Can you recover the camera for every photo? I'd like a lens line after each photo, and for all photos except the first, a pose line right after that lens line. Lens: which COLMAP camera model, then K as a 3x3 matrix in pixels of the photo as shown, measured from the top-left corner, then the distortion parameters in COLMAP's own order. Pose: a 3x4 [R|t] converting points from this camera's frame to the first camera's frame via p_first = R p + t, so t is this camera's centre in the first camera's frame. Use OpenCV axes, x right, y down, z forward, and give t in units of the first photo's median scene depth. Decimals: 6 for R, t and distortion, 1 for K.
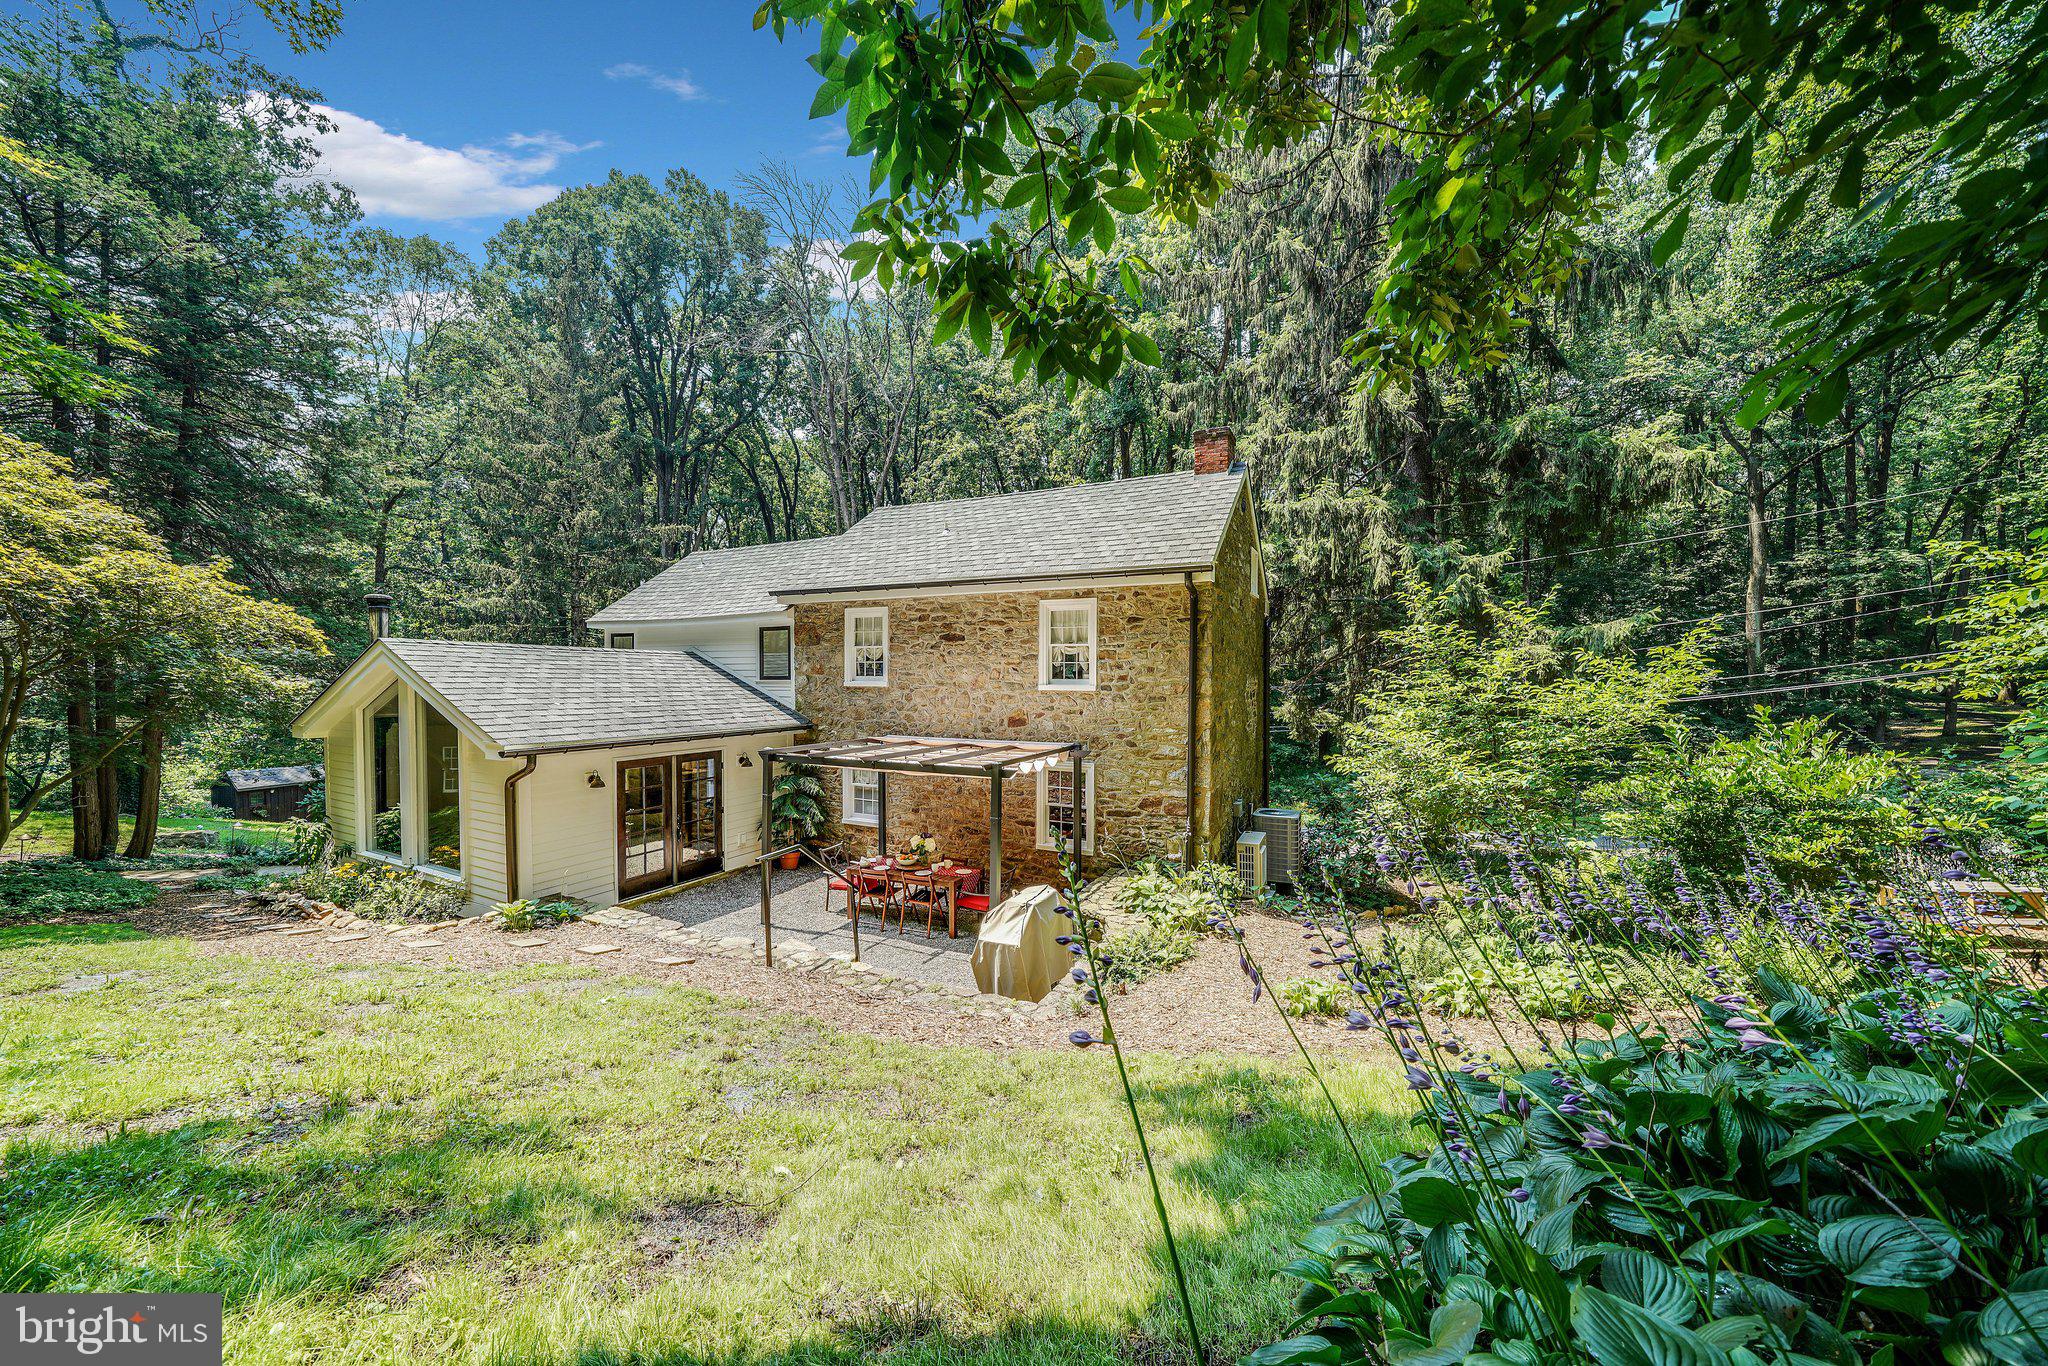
lens RADIAL K [[710.0, 0, 1025.4], [0, 710.0, 689.9], [0, 0, 1]] dist [-0.000862, 0.000013]
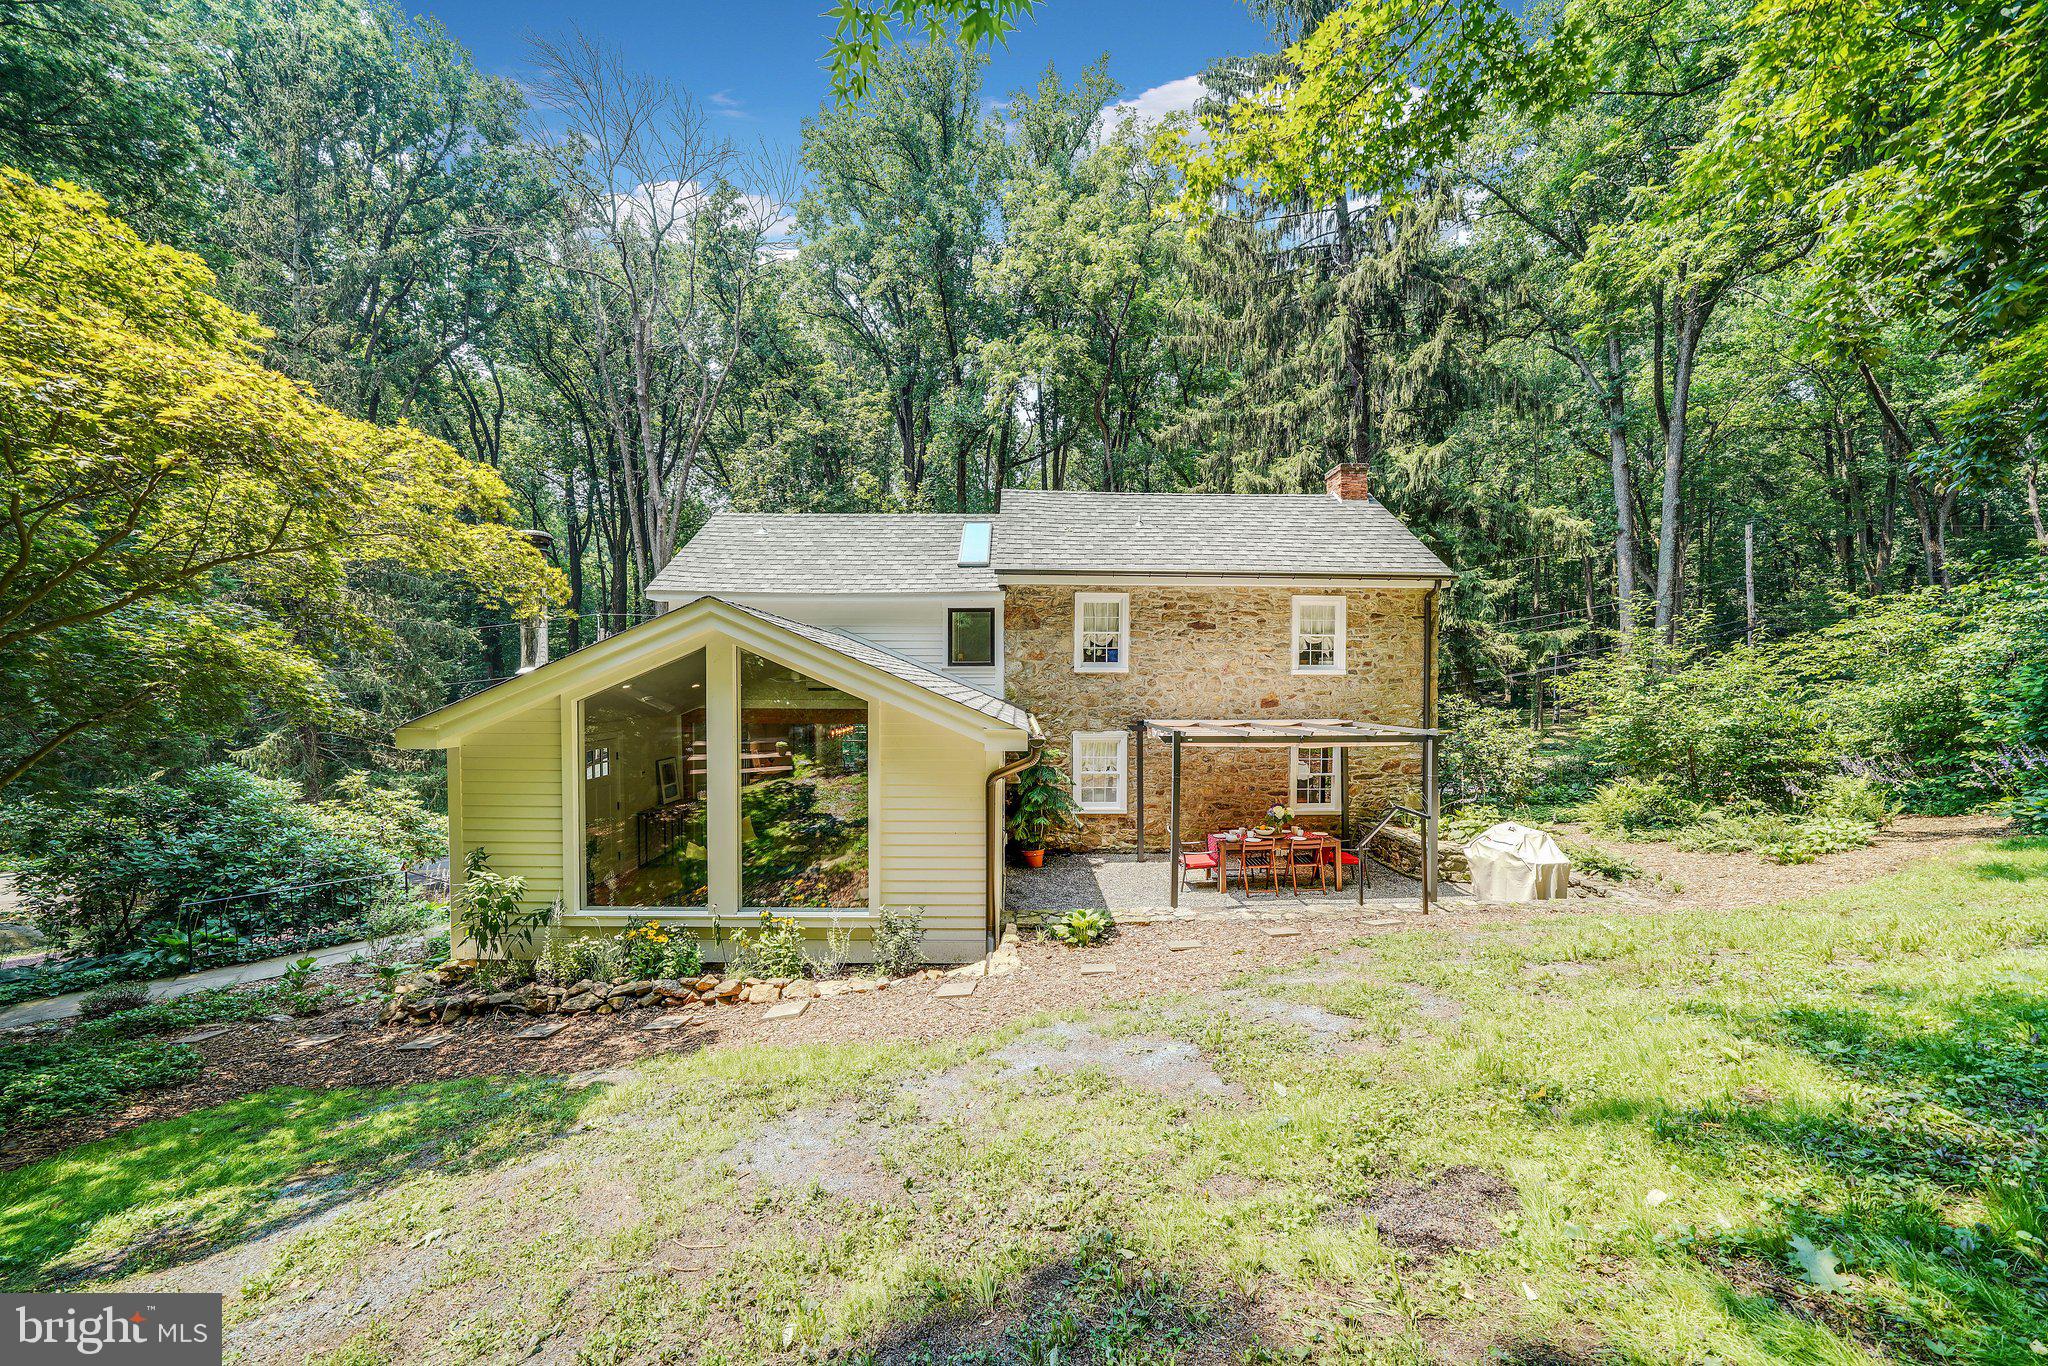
lens RADIAL K [[710.0, 0, 1023.3], [0, 710.0, 683.7], [0, 0, 1]] dist [-0.000862, 0.000013]
pose [[0.879709, -0.007881, 0.475447, -0.871450], [0.009870, 0.999950, -0.001687, 0.012372], [-0.475410, 0.006177, 0.879743, 0.200755]]
